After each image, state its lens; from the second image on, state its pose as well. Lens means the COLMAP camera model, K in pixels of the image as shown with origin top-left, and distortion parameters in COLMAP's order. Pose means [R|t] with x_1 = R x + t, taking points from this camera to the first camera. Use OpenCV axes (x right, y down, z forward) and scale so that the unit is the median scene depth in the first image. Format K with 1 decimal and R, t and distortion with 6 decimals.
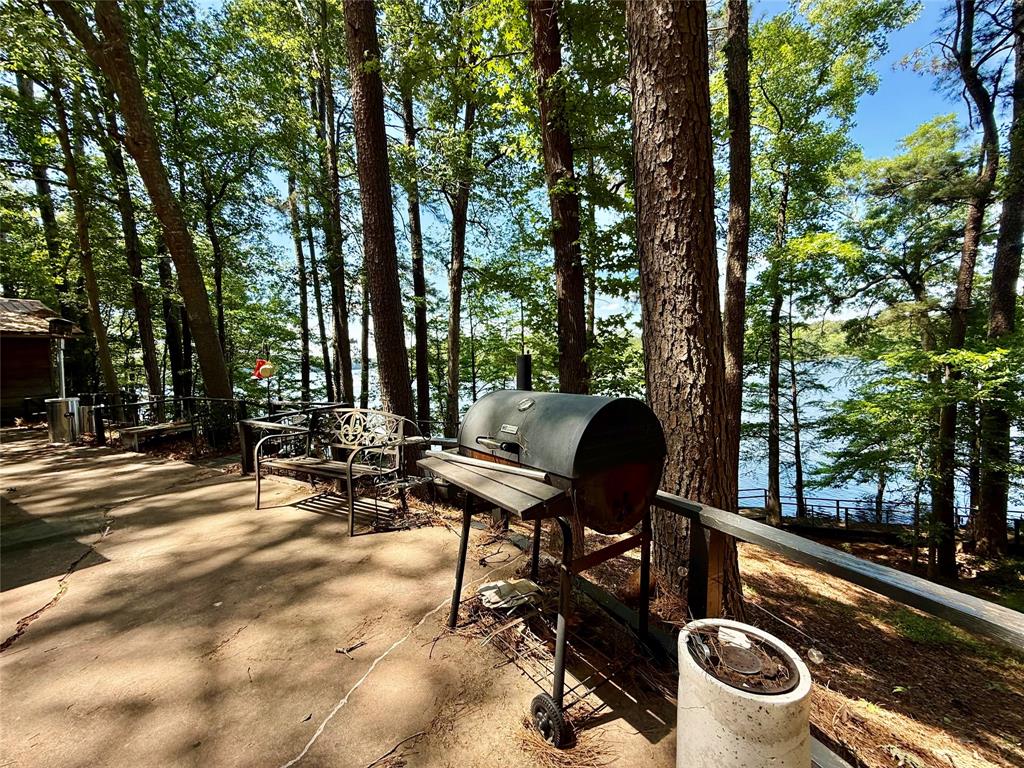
lens RADIAL K [[419.4, 0, 510.2], [0, 419.4, 382.5], [0, 0, 1]] dist [-0.000297, -0.000064]
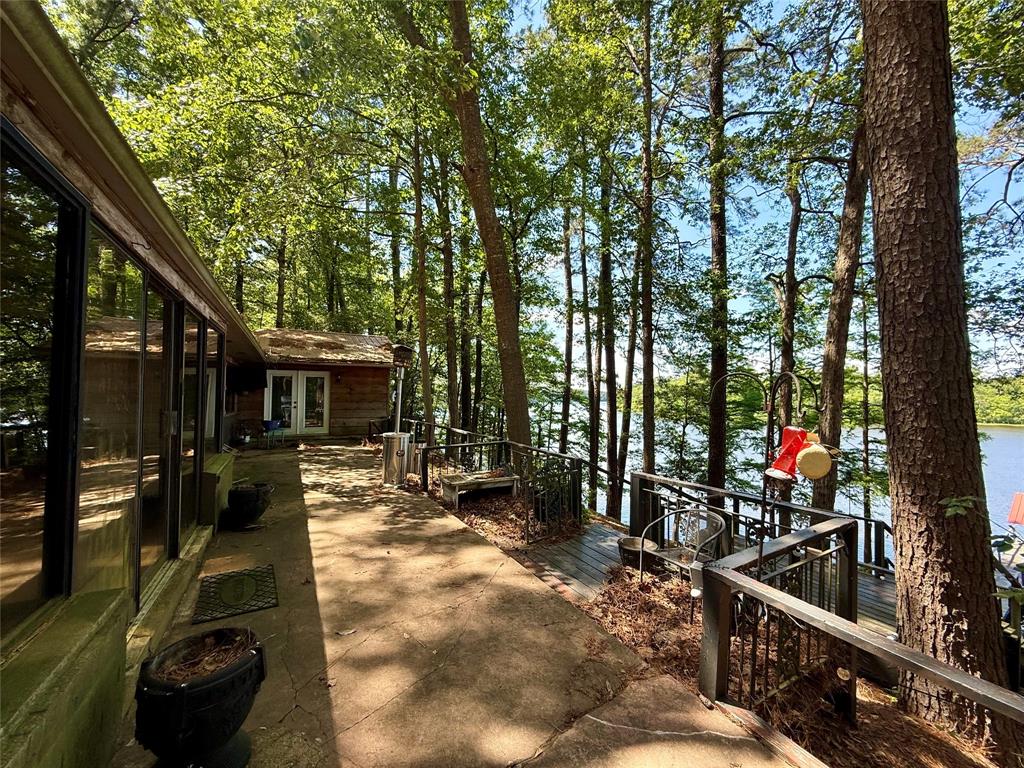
lens RADIAL K [[419.4, 0, 510.2], [0, 419.4, 382.5], [0, 0, 1]] dist [-0.000297, -0.000064]
pose [[0.855300, 0.036079, -0.516875, -0.097617], [-0.078379, 0.995102, -0.060237, -0.008683], [0.512170, 0.092033, 0.853939, 0.084588]]
